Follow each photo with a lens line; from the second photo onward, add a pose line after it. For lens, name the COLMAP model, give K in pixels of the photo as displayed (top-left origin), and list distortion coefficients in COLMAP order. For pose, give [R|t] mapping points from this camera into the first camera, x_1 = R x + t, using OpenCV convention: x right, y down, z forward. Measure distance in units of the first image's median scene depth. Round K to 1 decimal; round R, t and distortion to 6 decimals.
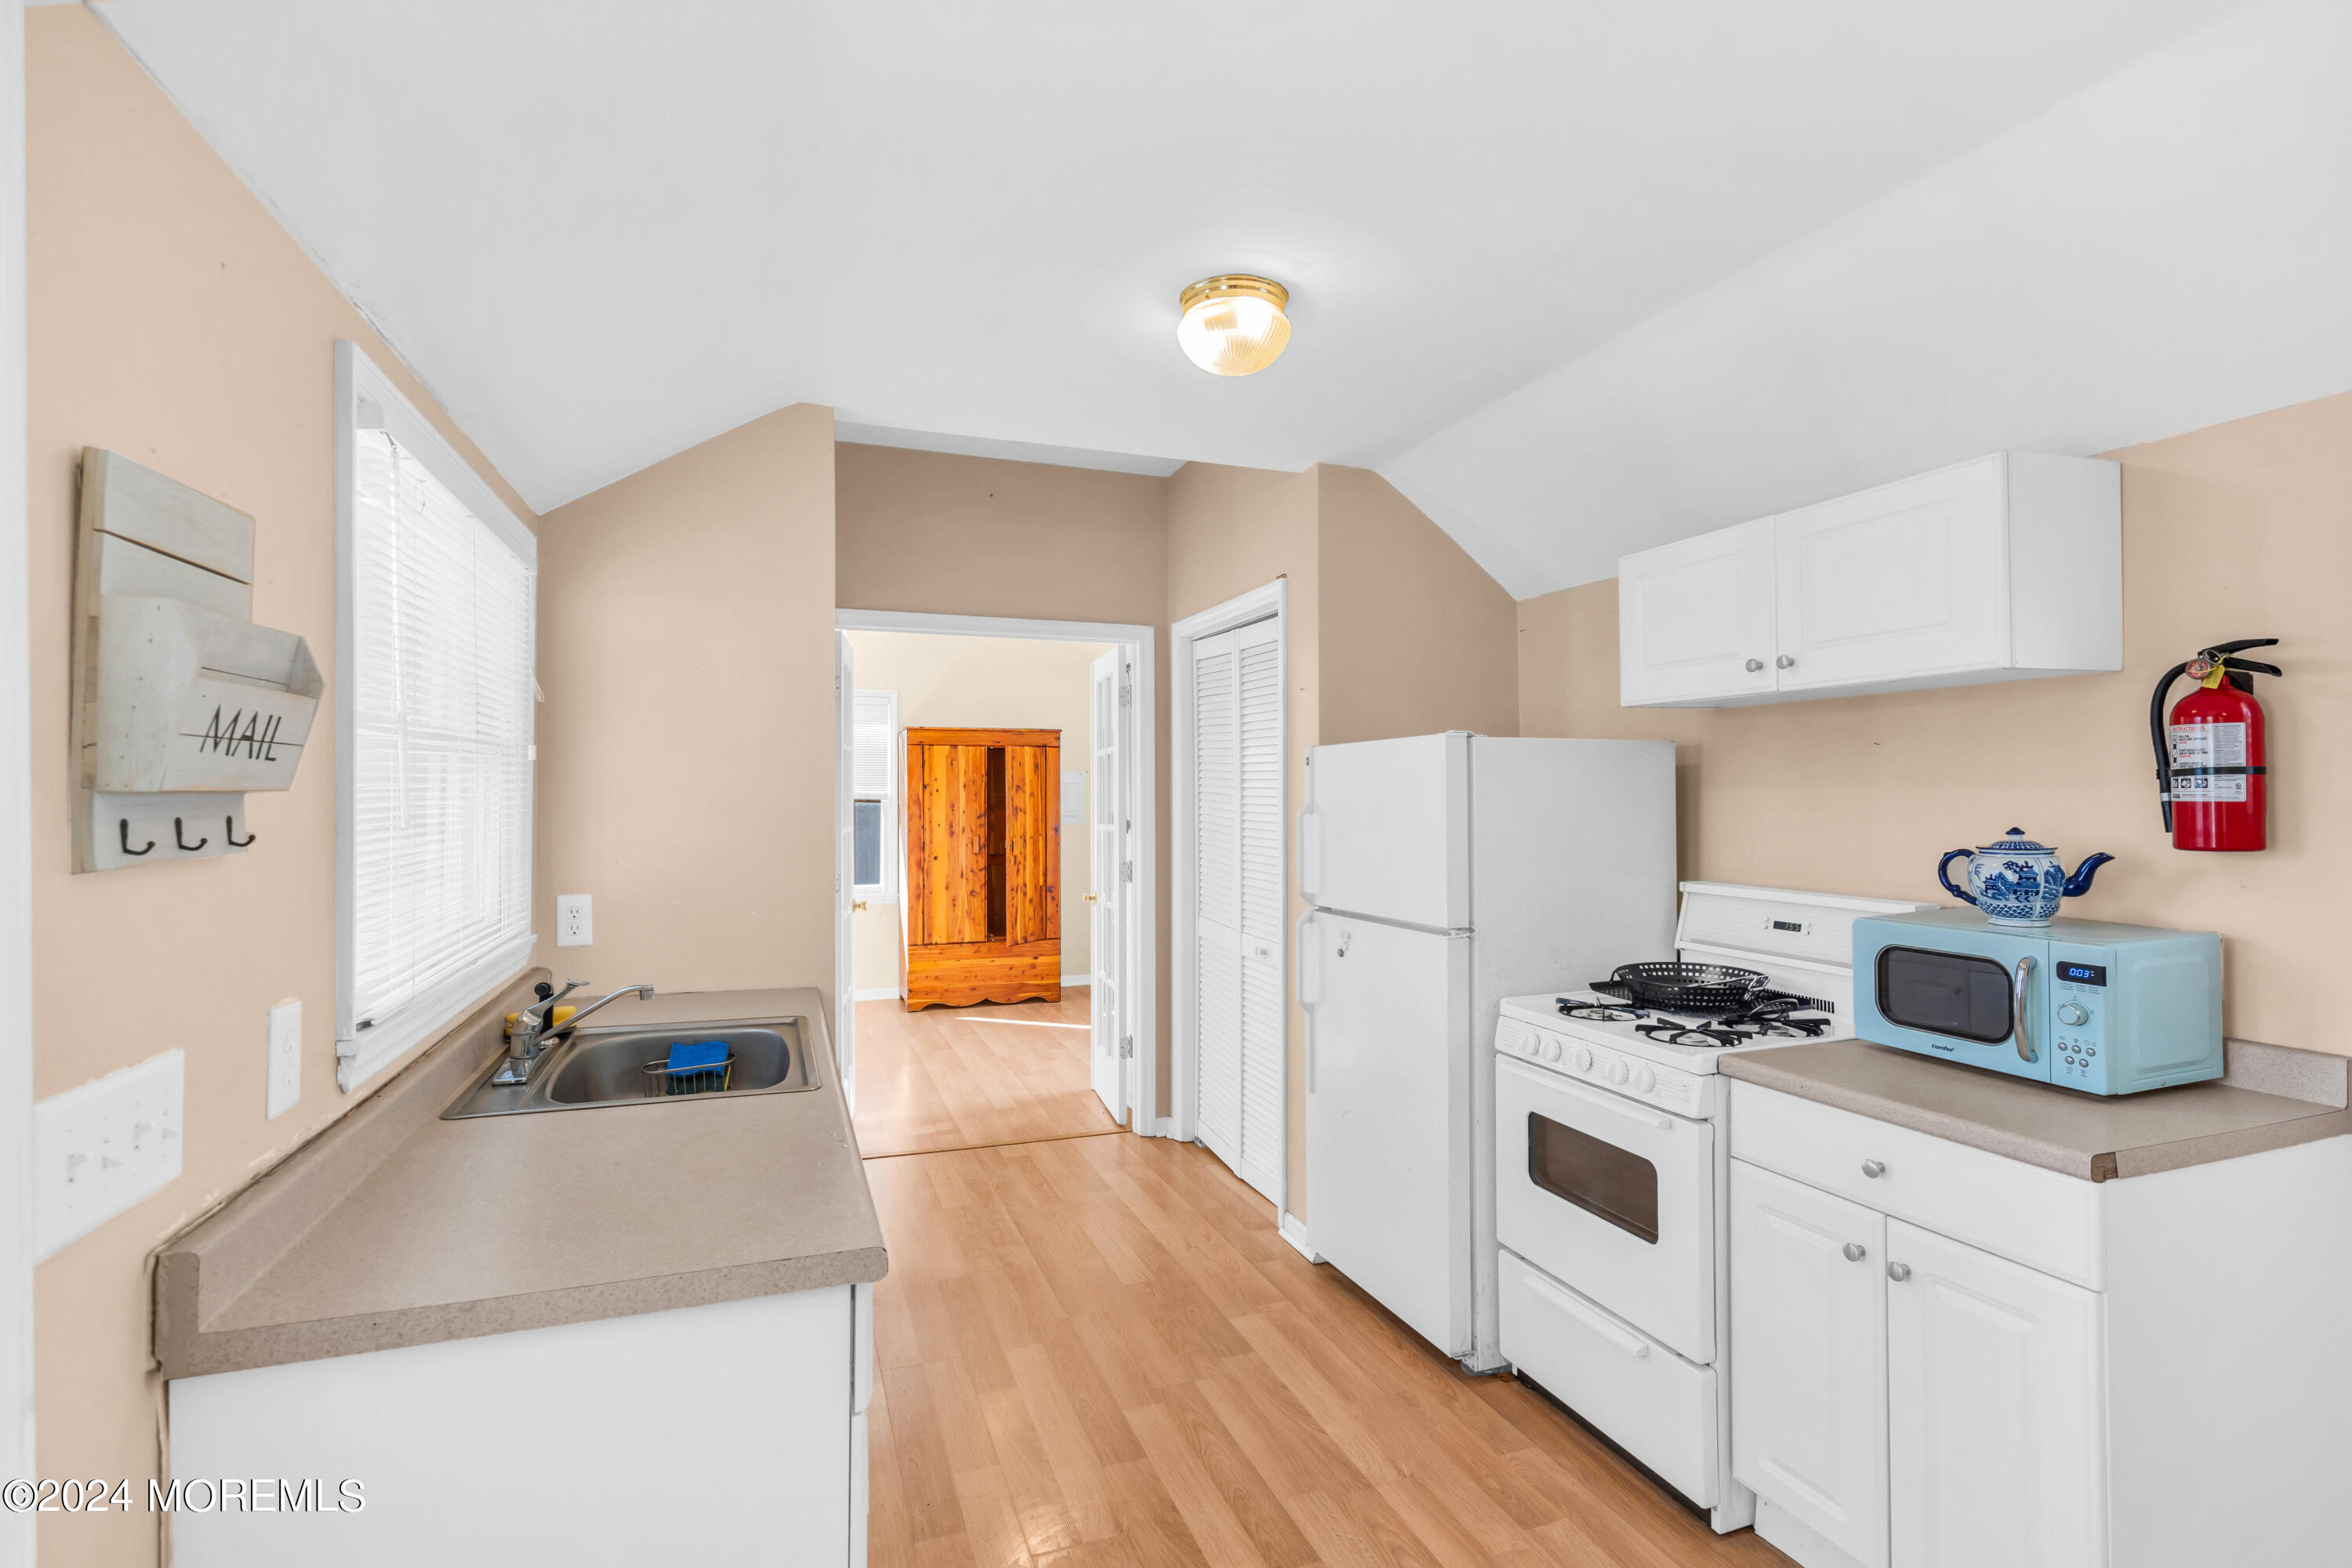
lens RADIAL K [[1070.9, 0, 1164.0], [0, 1070.9, 783.9], [0, 0, 1]] dist [-0.006274, 0.002874]
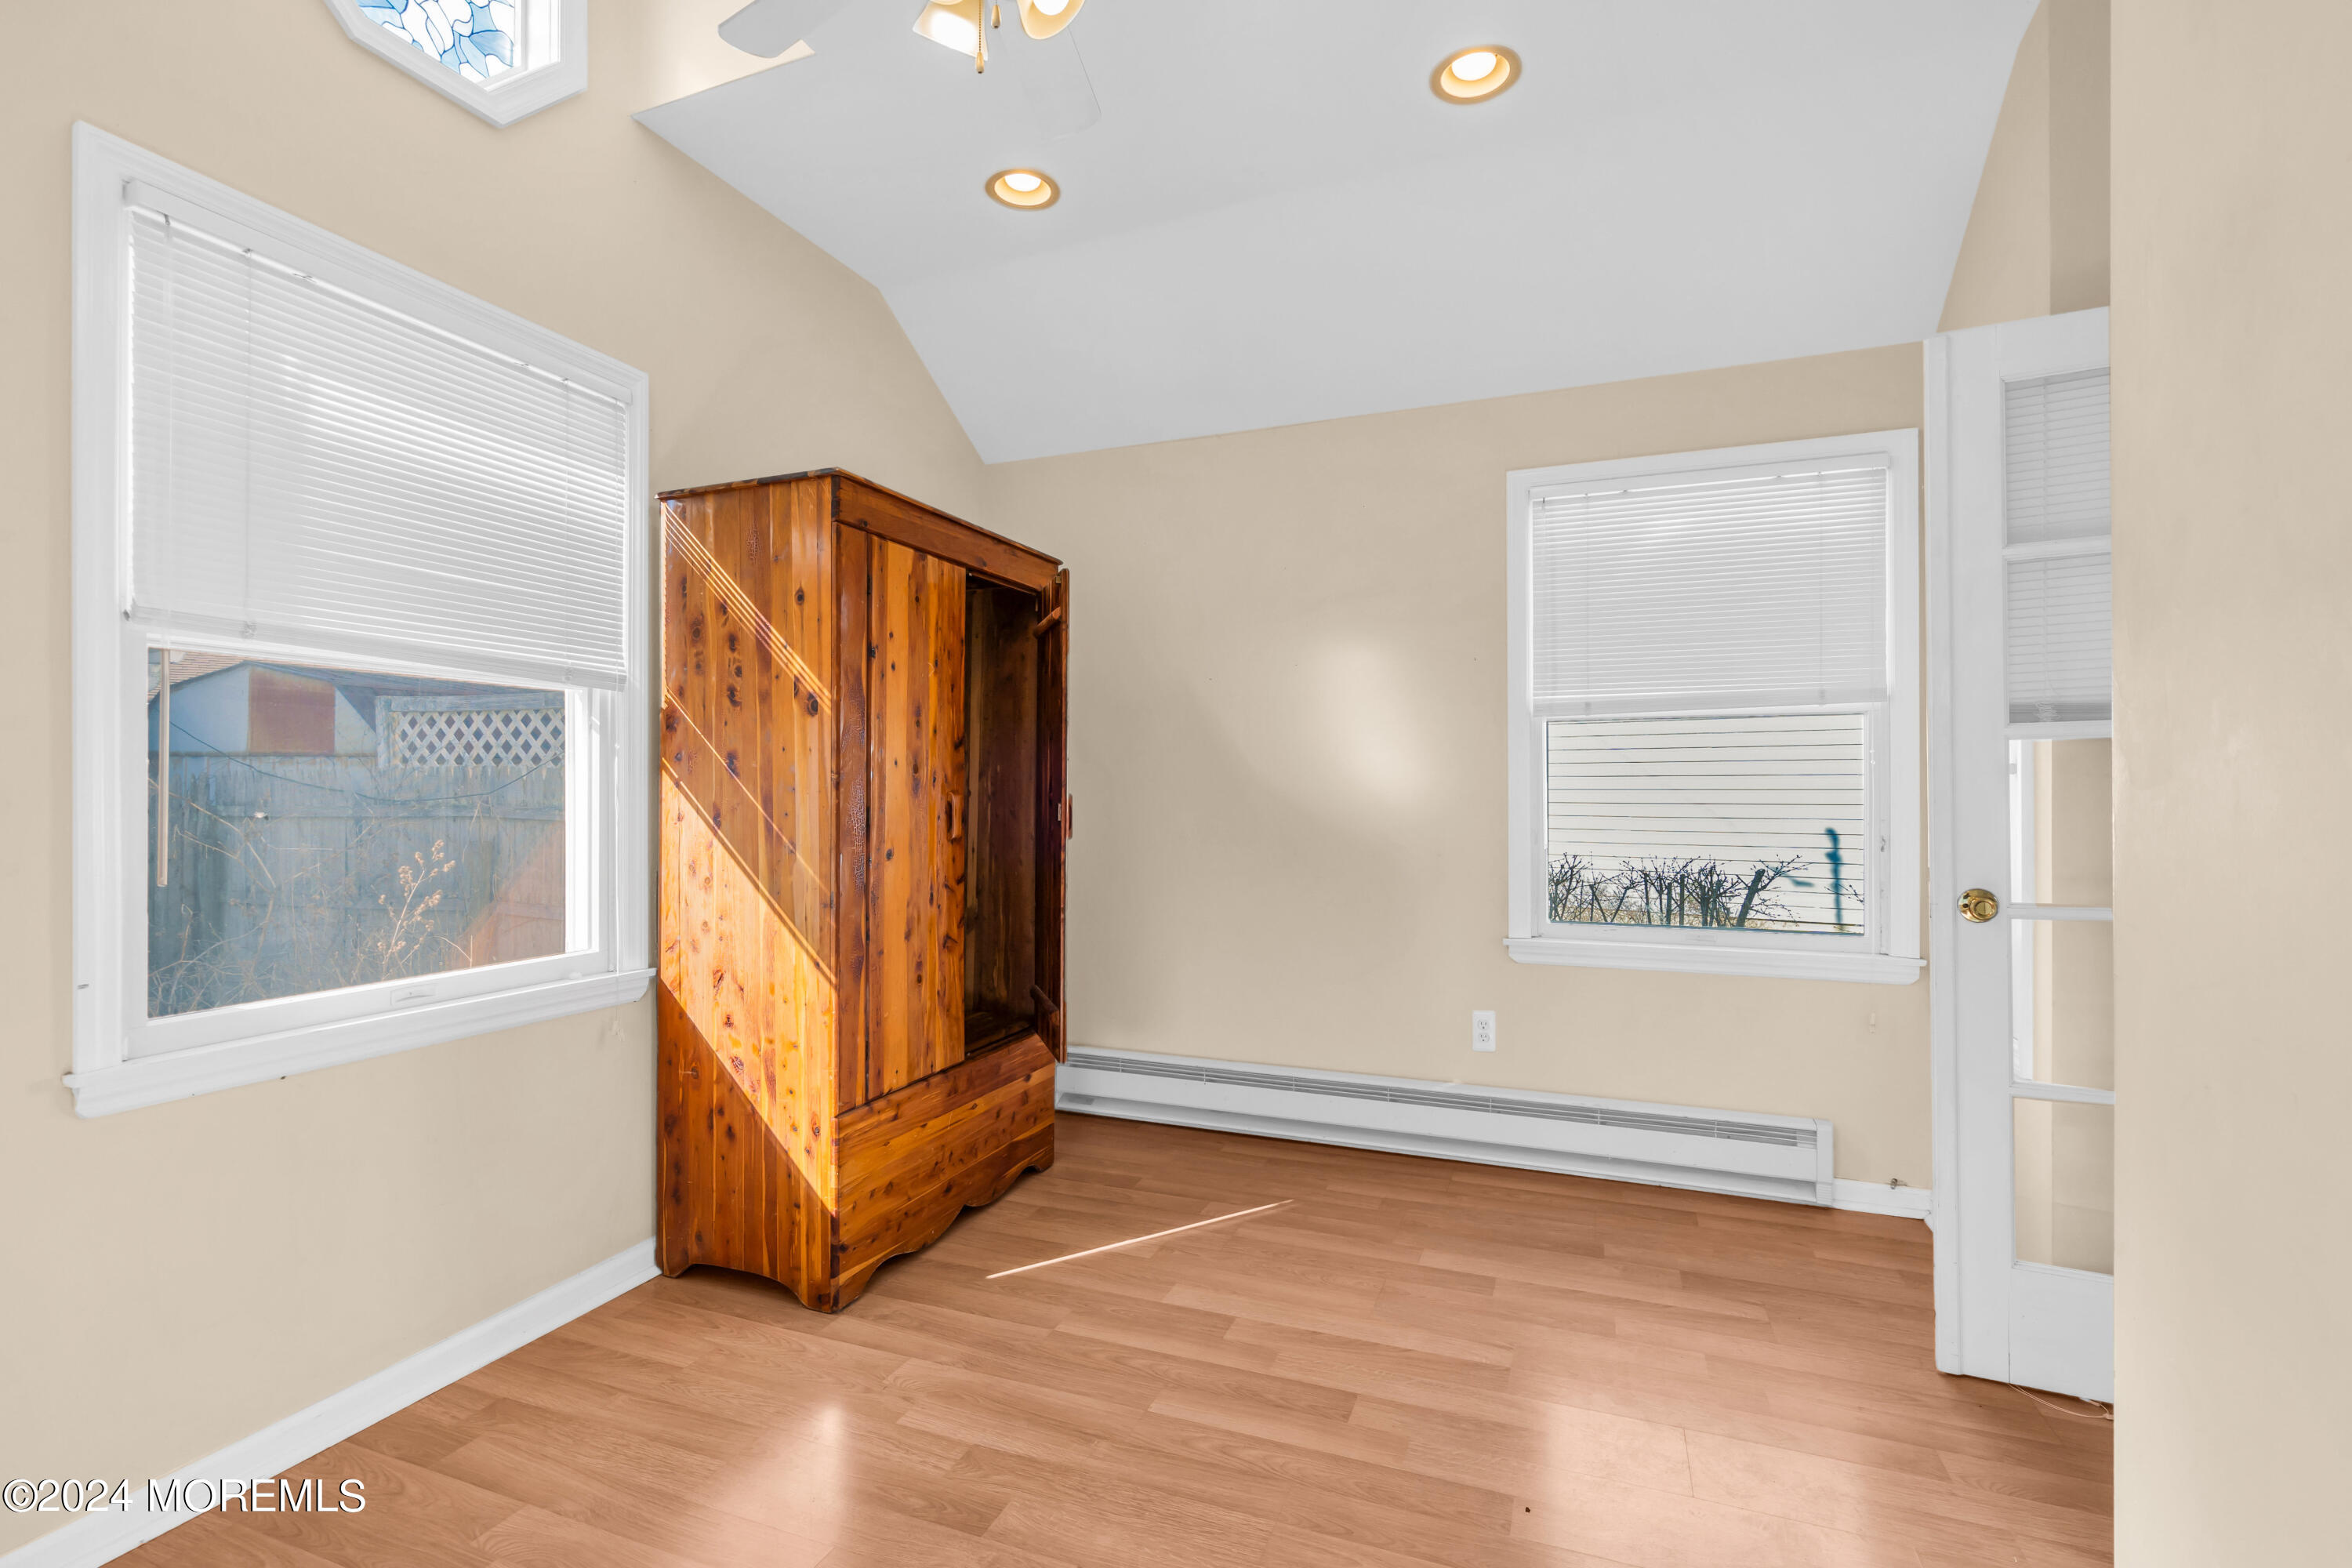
lens RADIAL K [[1040.3, 0, 1174.2], [0, 1040.3, 785.6], [0, 0, 1]] dist [-0.004446, 0.000196]
pose [[0.671302, 0.004120, 0.741172, -0.403309], [-0.004033, 0.999990, -0.001907, 0.046111], [-0.741173, -0.001709, 0.671312, 0.690164]]
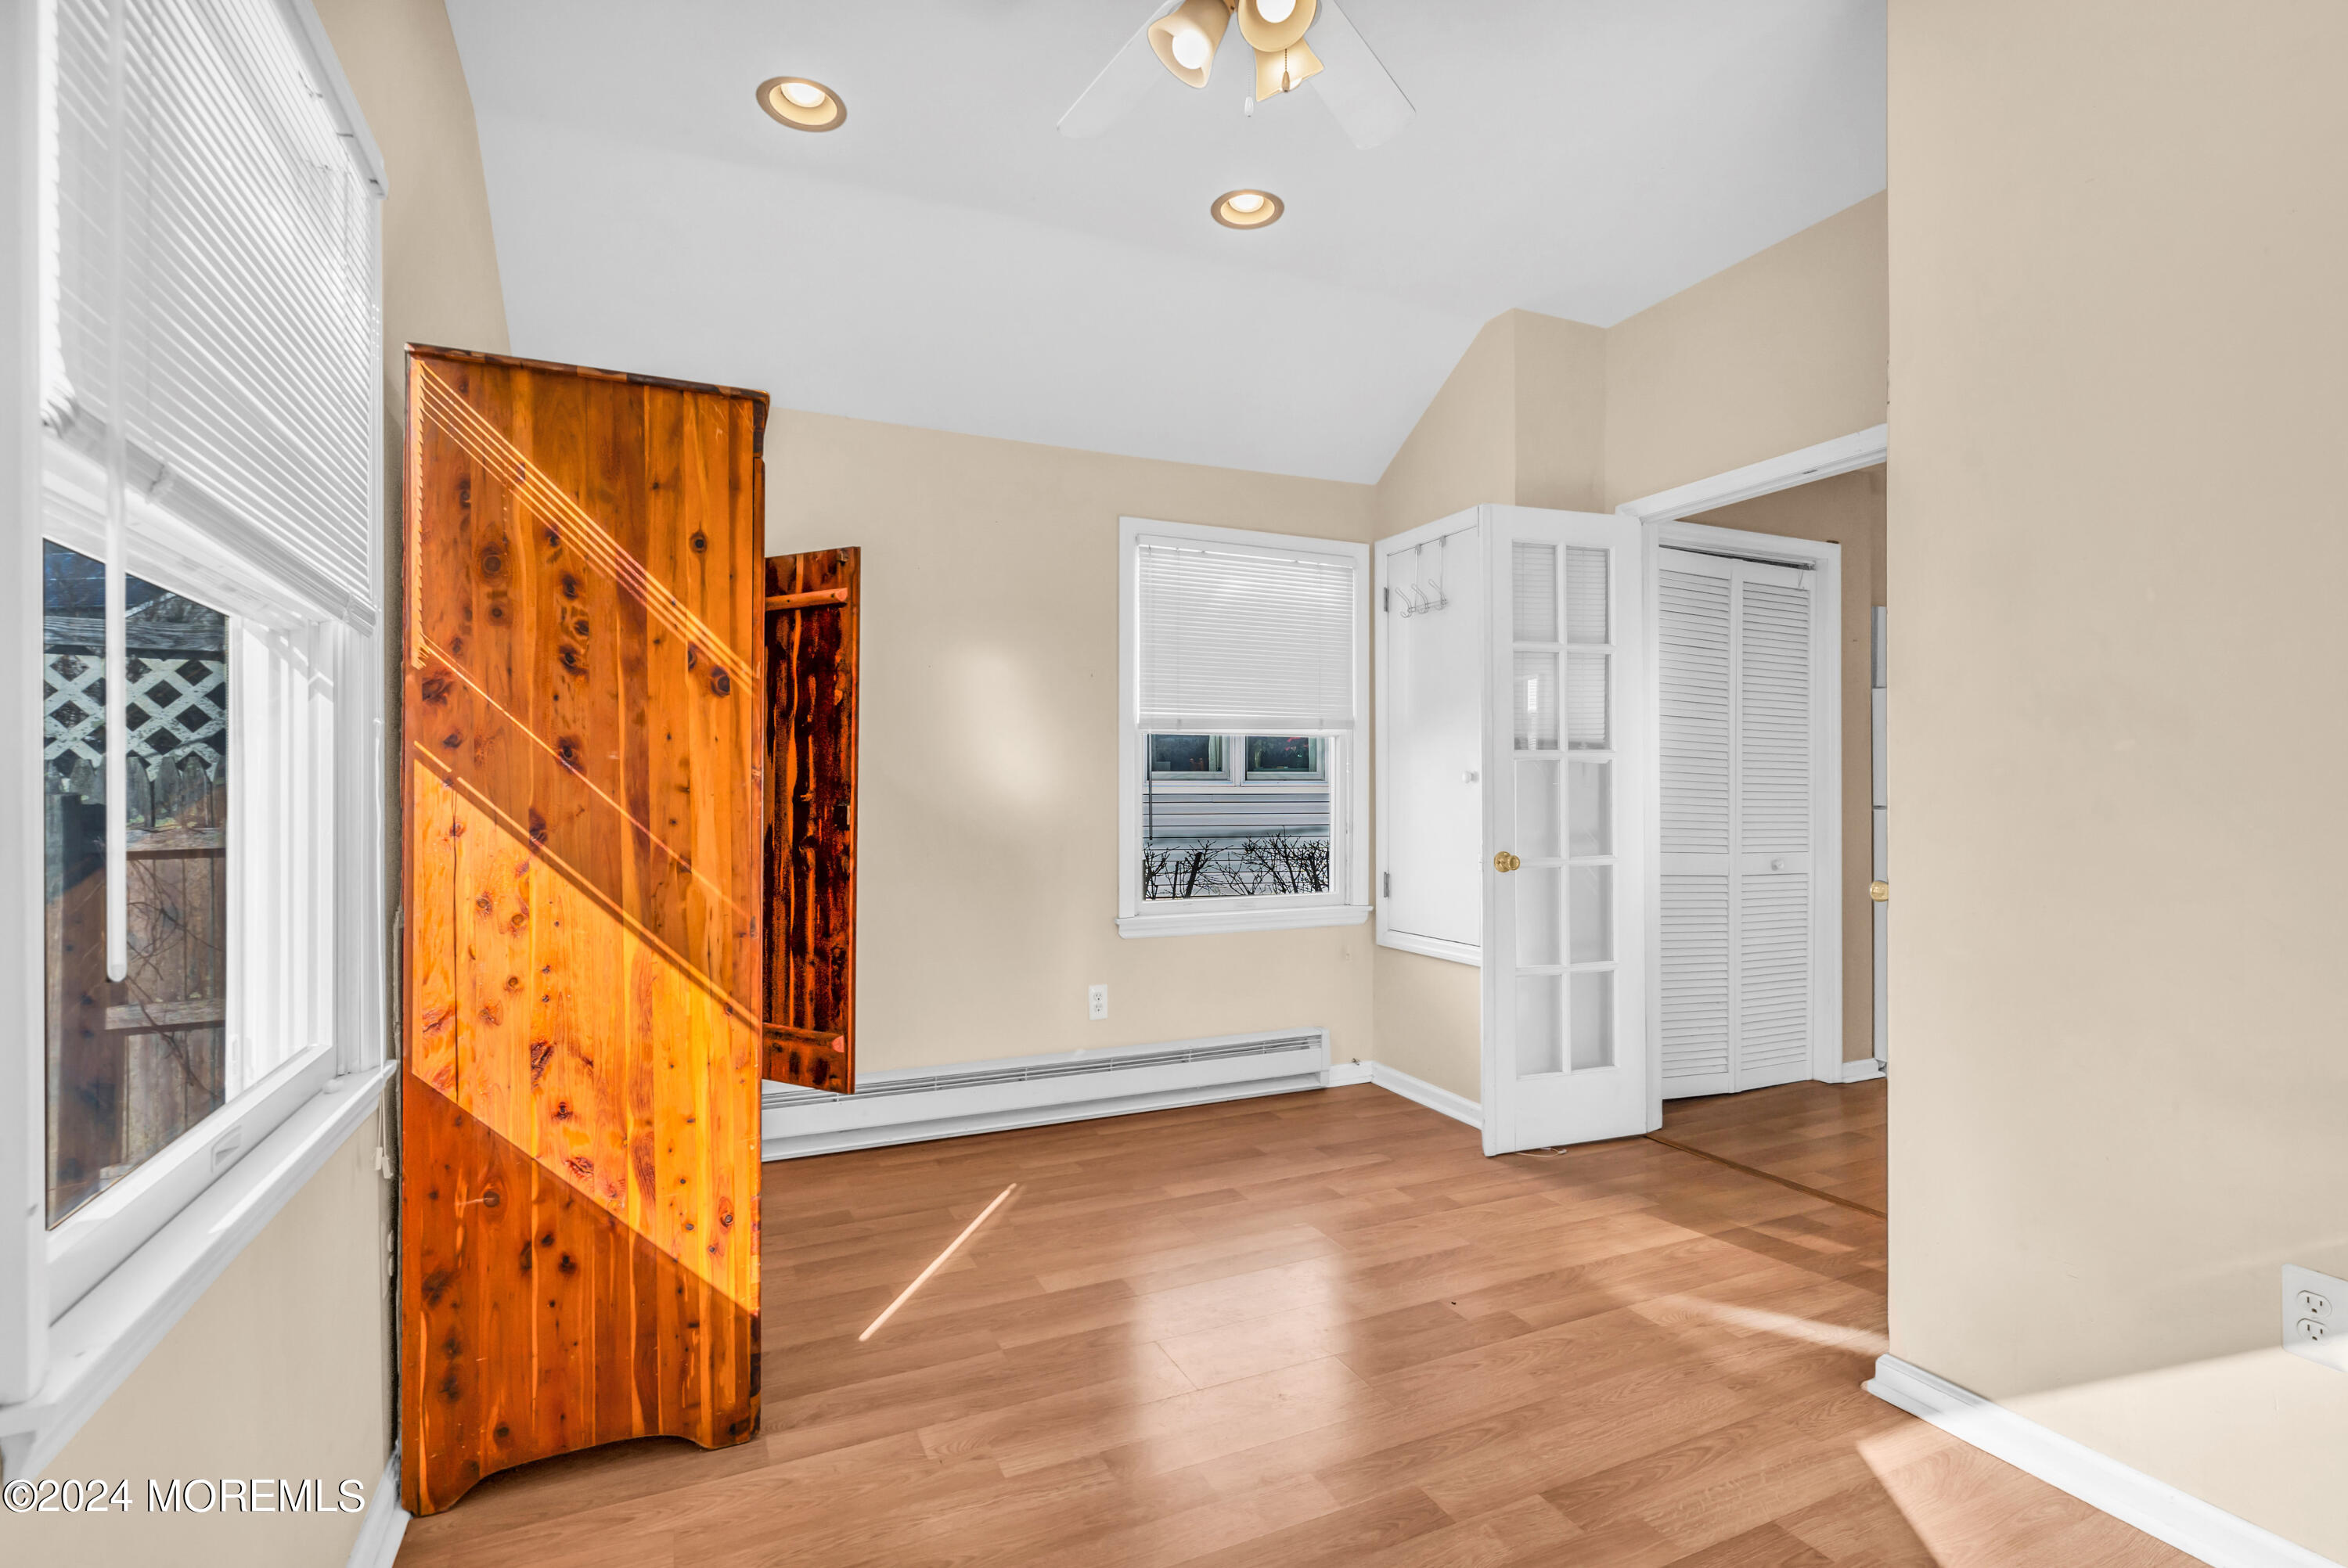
lens RADIAL K [[1038.4, 0, 1171.5], [0, 1038.4, 786.6], [0, 0, 1]] dist [-0.004446, 0.000196]
pose [[-0.049223, 0.006219, 0.998768, -0.499146], [-0.002919, 0.999975, -0.006371, 0.047863], [-0.998784, -0.003229, -0.049204, 0.892645]]
